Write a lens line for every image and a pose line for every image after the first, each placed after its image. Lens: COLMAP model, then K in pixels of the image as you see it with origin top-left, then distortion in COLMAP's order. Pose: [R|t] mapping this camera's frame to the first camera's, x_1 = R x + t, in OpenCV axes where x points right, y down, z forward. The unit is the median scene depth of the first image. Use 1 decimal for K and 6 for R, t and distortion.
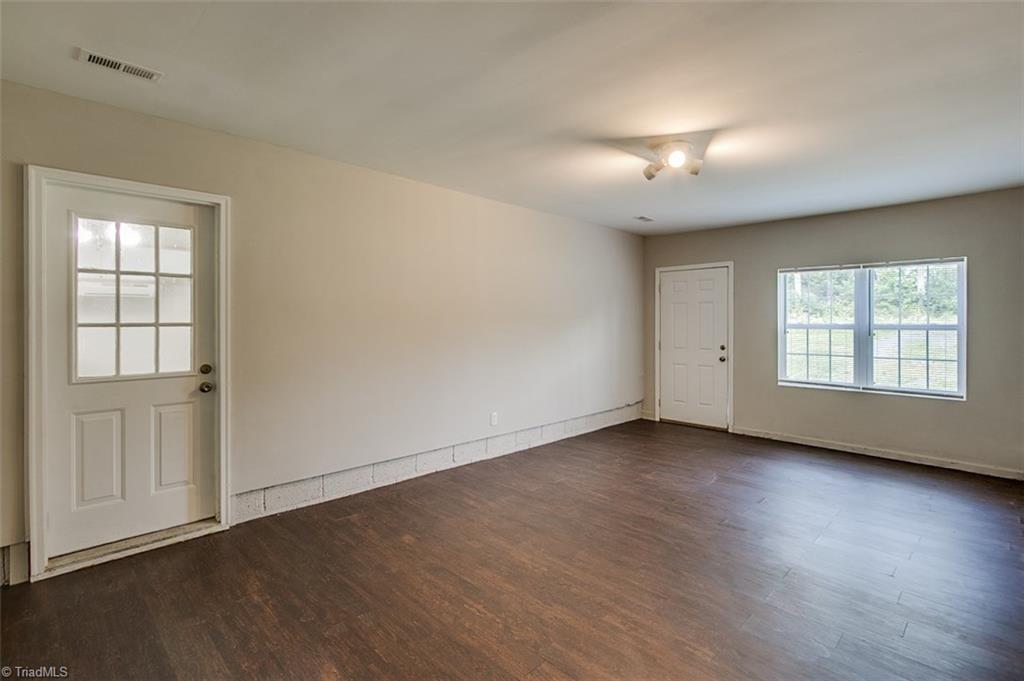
lens RADIAL K [[472.7, 0, 510.2], [0, 472.7, 318.9], [0, 0, 1]] dist [-0.024635, -0.000038]
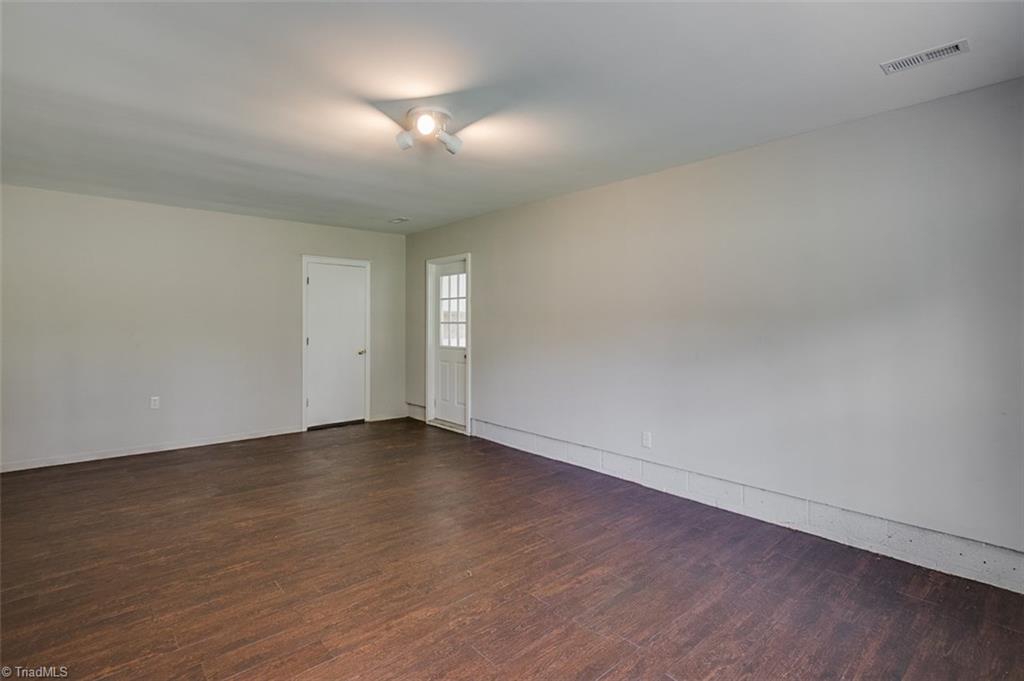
lens RADIAL K [[481.8, 0, 513.7], [0, 481.8, 326.5], [0, 0, 1]] dist [-0.008937, 0.000893]
pose [[-0.036117, 0.008484, -0.999312, 1.150066], [0.004681, 0.999954, 0.008320, 0.005548], [0.999337, -0.004377, -0.036155, 1.124340]]
